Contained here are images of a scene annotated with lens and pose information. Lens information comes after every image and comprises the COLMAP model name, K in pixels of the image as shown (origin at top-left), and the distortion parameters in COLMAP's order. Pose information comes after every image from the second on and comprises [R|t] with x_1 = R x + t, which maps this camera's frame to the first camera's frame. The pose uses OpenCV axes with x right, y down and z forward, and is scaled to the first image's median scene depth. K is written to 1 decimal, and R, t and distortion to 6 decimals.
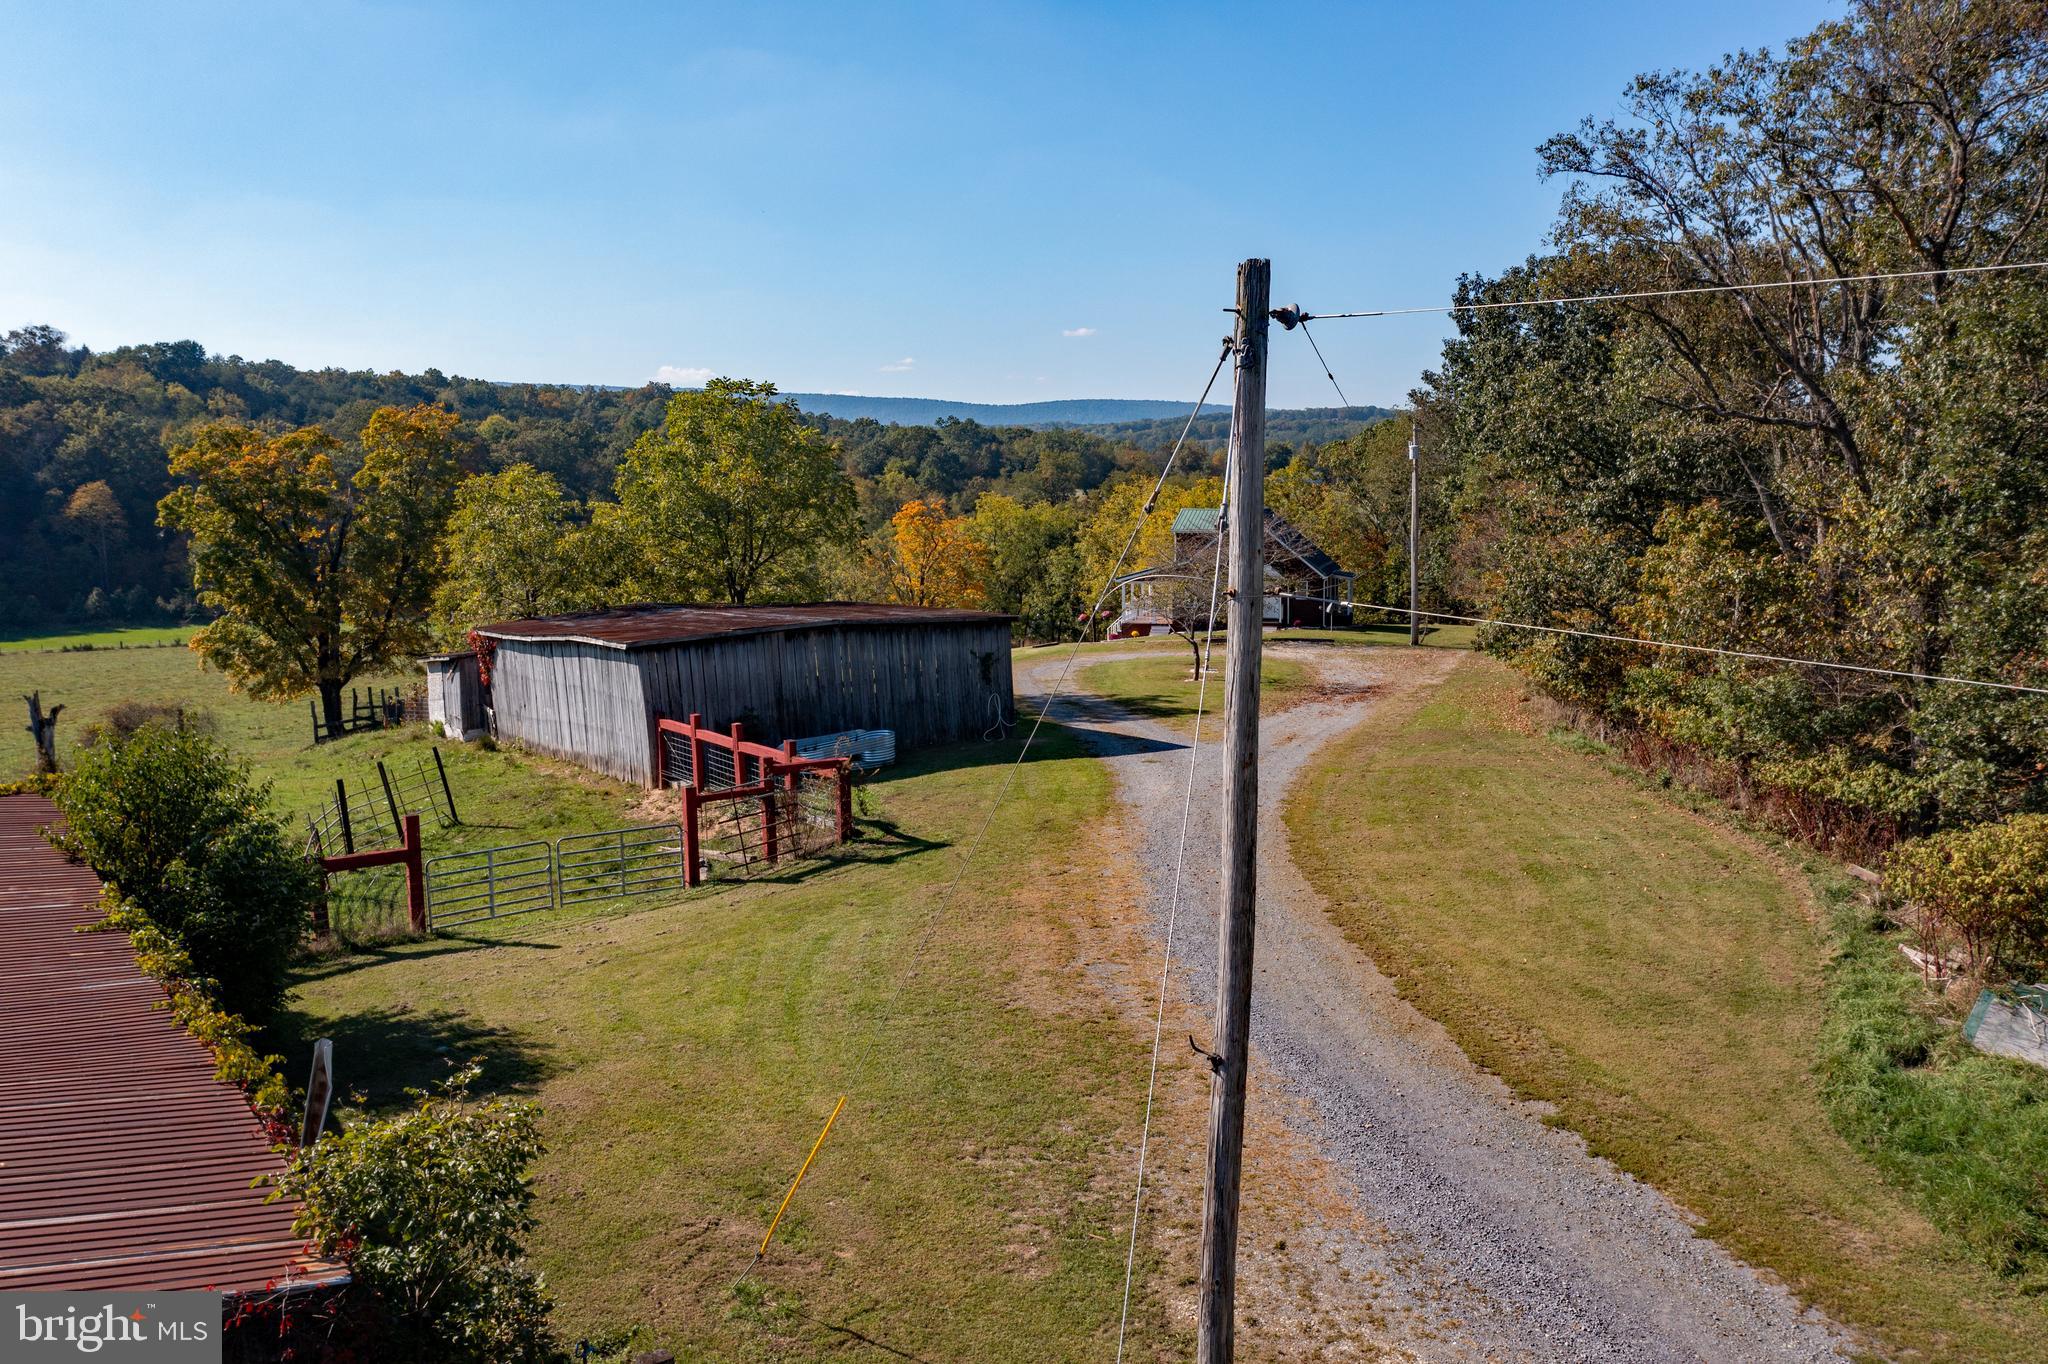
lens RADIAL K [[1638.5, 0, 1024.0], [0, 1638.5, 682.0], [0, 0, 1]] dist [-0.006558, 0.005041]
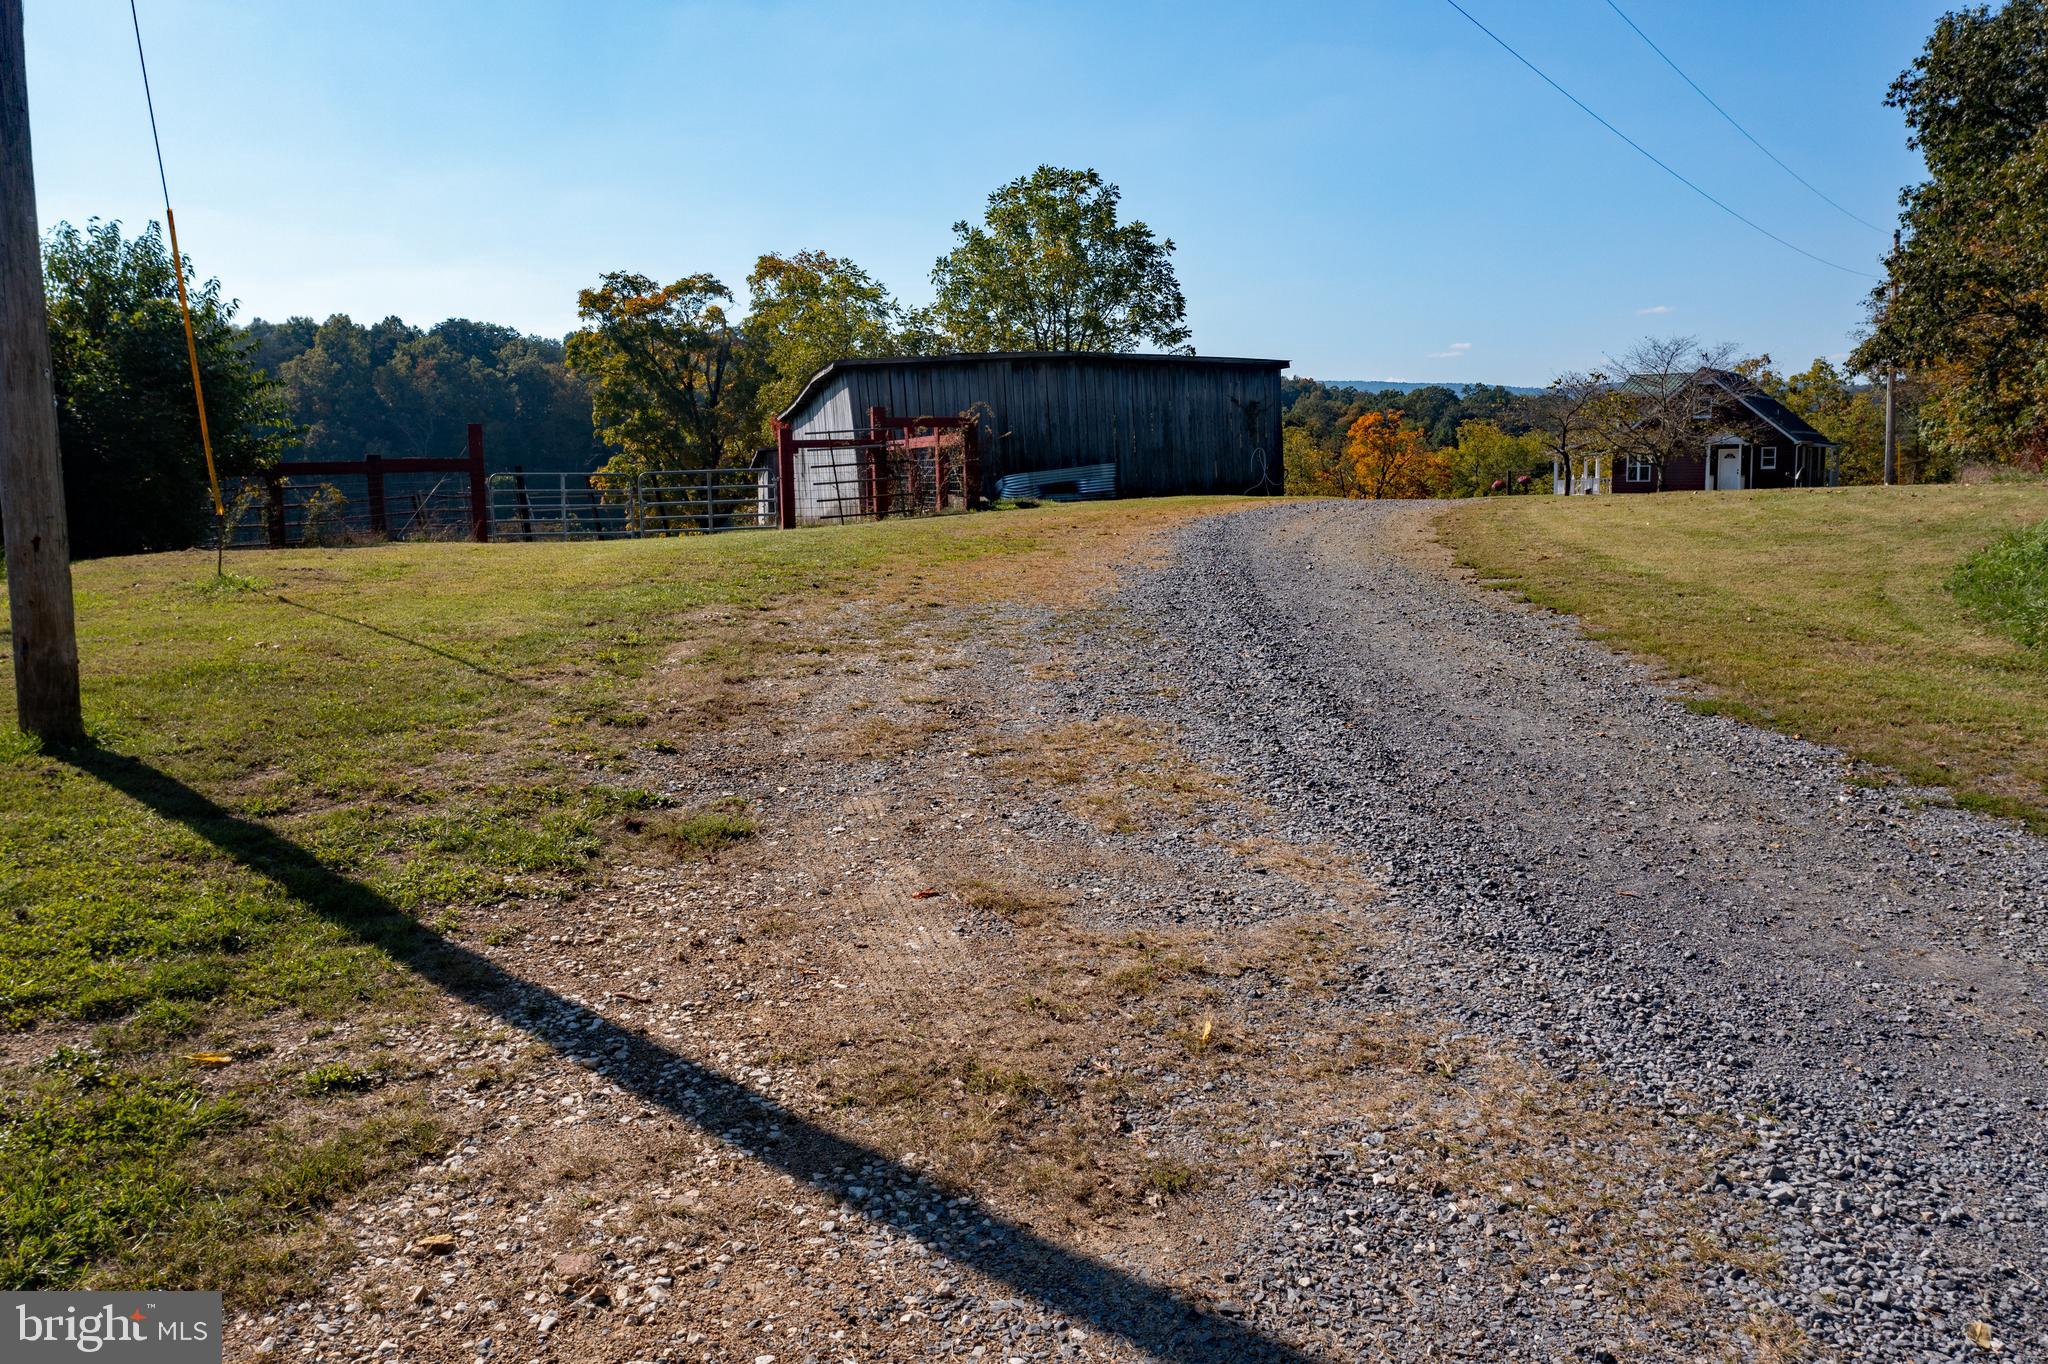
lens RADIAL K [[1638.5, 0, 1024.0], [0, 1638.5, 682.0], [0, 0, 1]] dist [-0.006558, 0.005041]
pose [[0.948118, 0.034401, -0.316051, 0.194241], [-0.032626, 0.999408, 0.010908, 0.170684], [0.316240, -0.000030, 0.948679, 0.149672]]
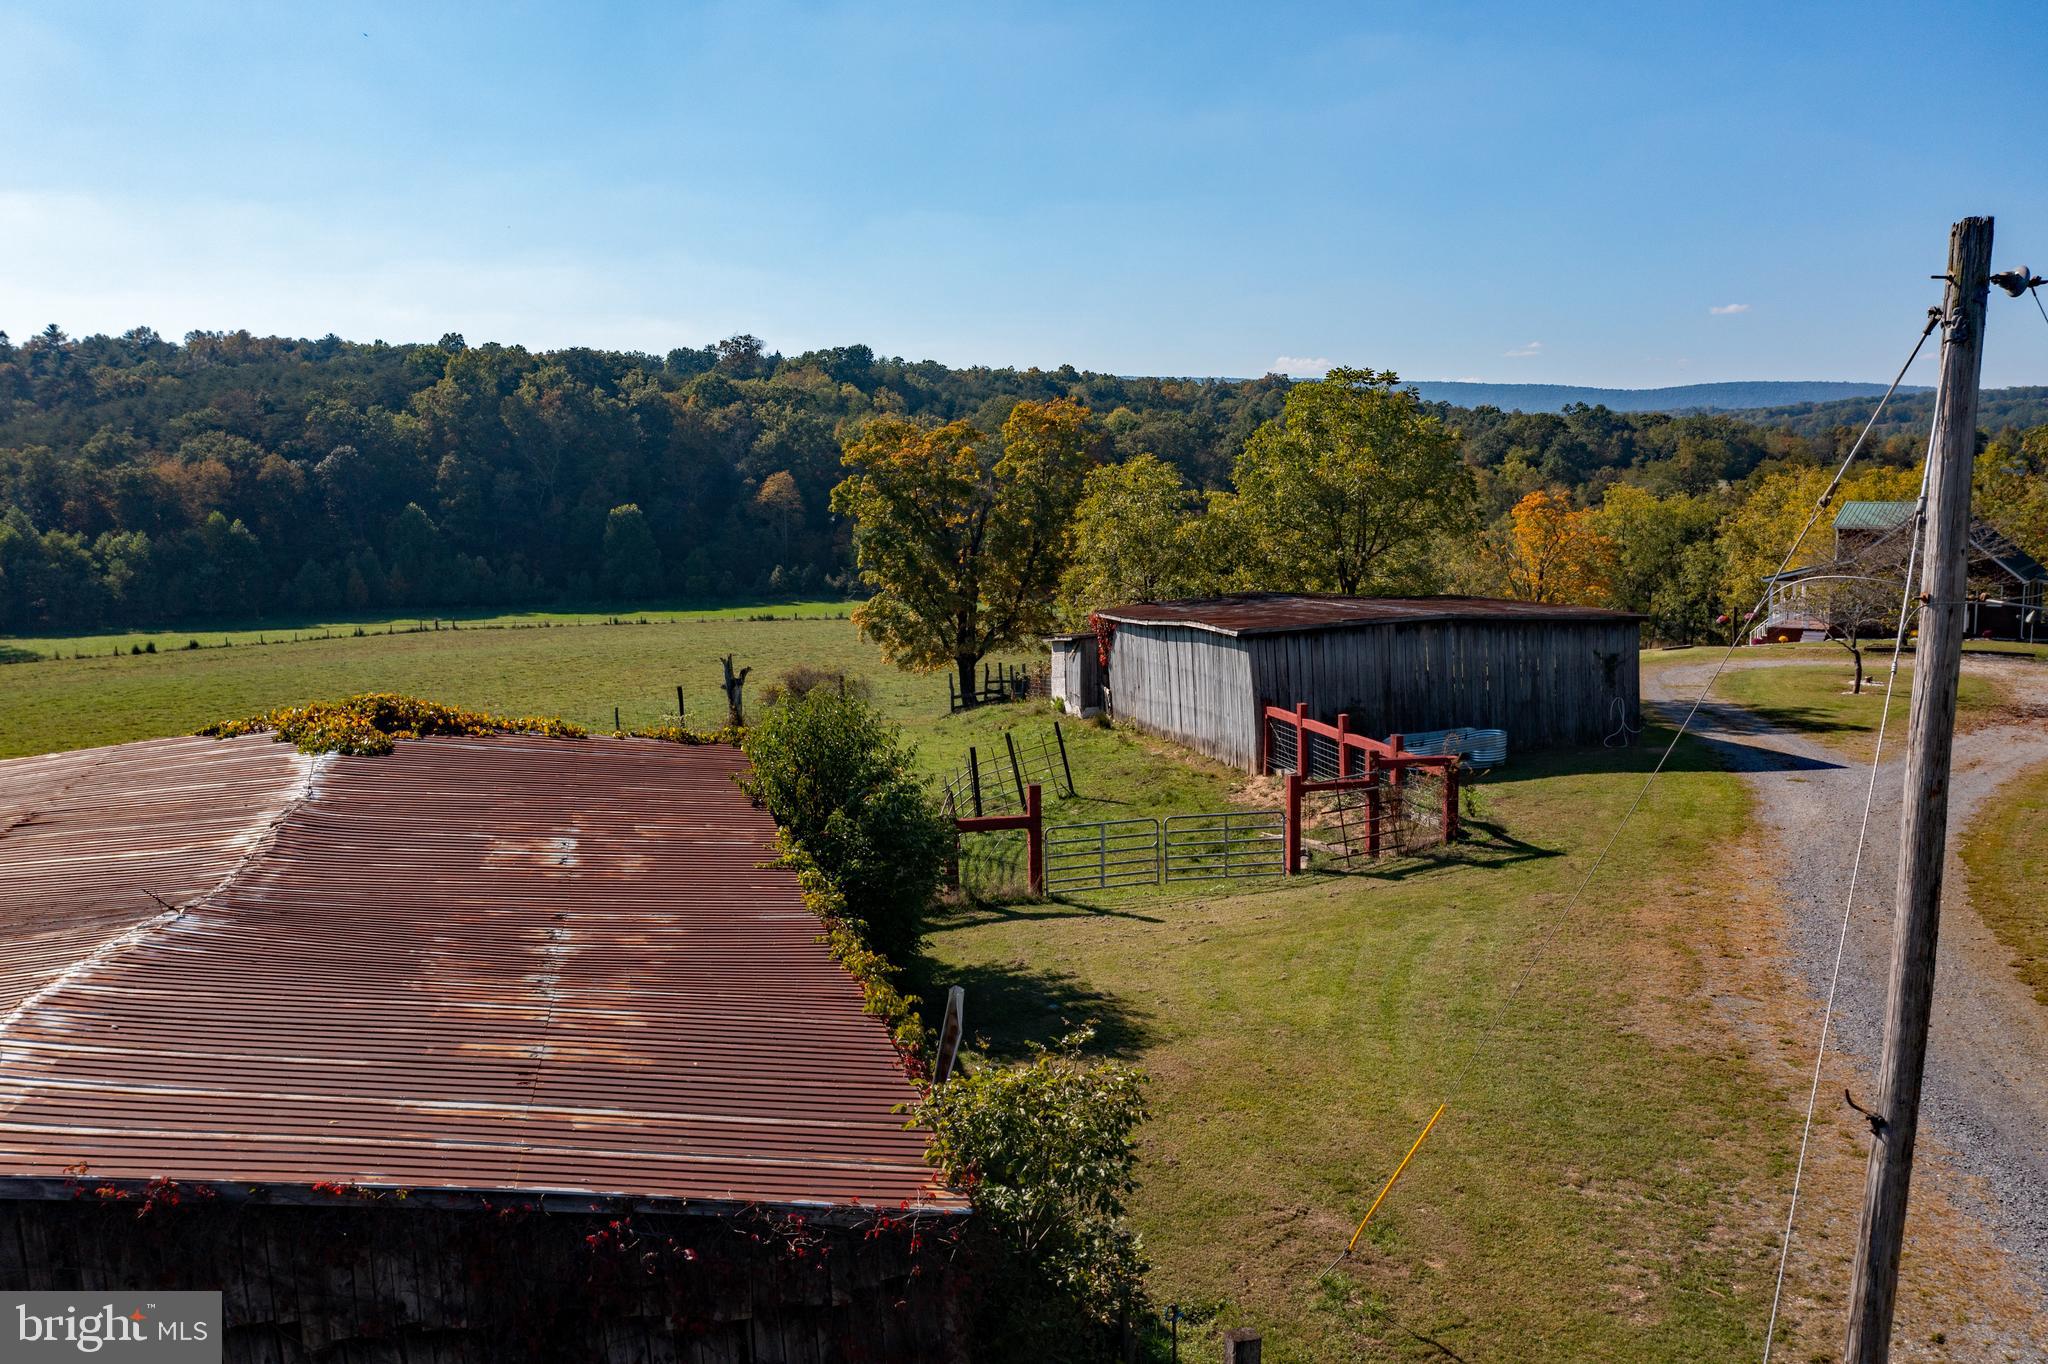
lens RADIAL K [[1638.5, 0, 1024.0], [0, 1638.5, 682.0], [0, 0, 1]] dist [-0.006558, 0.005041]
pose [[0.933422, 0.045288, -0.355912, -0.003398], [-0.043141, 0.998971, 0.013971, -0.000080], [0.356178, 0.002313, 0.934415, 0.000616]]
